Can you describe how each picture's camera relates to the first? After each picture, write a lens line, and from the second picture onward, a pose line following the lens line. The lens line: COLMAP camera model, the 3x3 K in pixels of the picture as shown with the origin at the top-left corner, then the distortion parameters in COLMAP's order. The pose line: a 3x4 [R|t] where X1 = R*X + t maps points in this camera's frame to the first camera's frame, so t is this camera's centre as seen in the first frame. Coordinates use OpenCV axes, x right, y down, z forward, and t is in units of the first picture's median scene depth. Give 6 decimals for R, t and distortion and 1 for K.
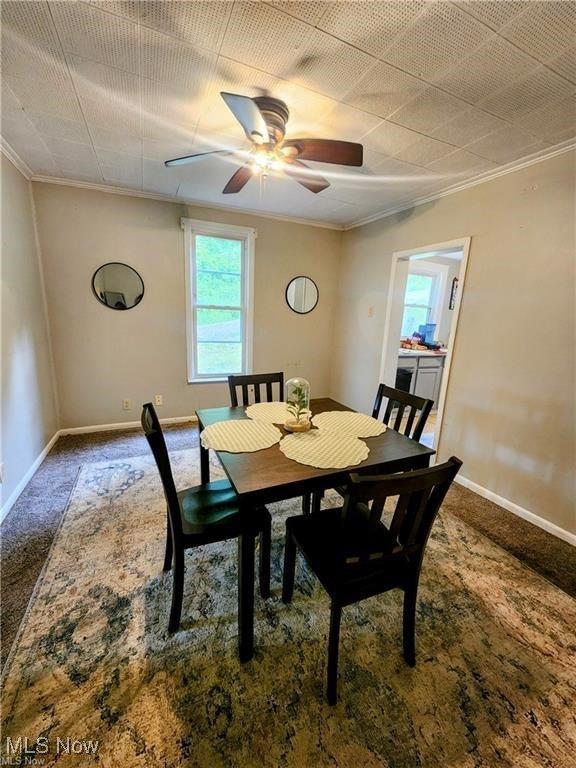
lens RADIAL K [[312.4, 0, 290.8], [0, 312.4, 379.8], [0, 0, 1]] dist [-0.000768, 0.000050]
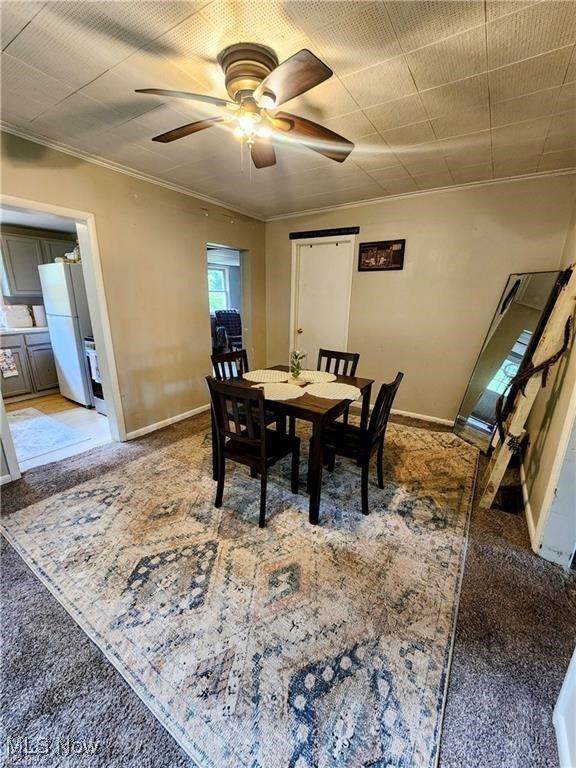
lens RADIAL K [[312.4, 0, 286.9], [0, 312.4, 384.9], [0, 0, 1]] dist [-0.000768, 0.000050]
pose [[-0.529056, -0.284496, 0.799476, -1.144594], [0.139496, 0.900152, 0.412634, -0.453323], [-0.837043, 0.329830, -0.436545, 1.730071]]
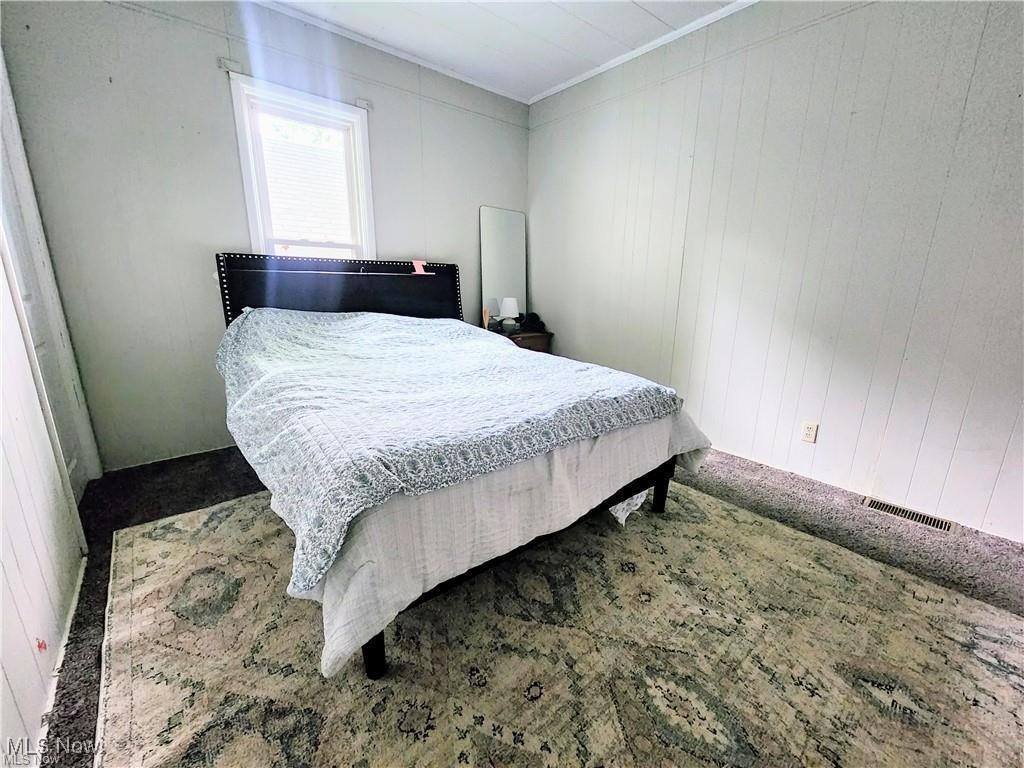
lens RADIAL K [[416.6, 0, 512.8], [0, 416.6, 382.0], [0, 0, 1]] dist [-0.000768, 0.000050]
pose [[-0.962068, 0.009704, -0.272636, 0.326116], [-0.110623, 0.899642, 0.422382, -0.220827], [0.249374, 0.436520, -0.864443, 1.737104]]
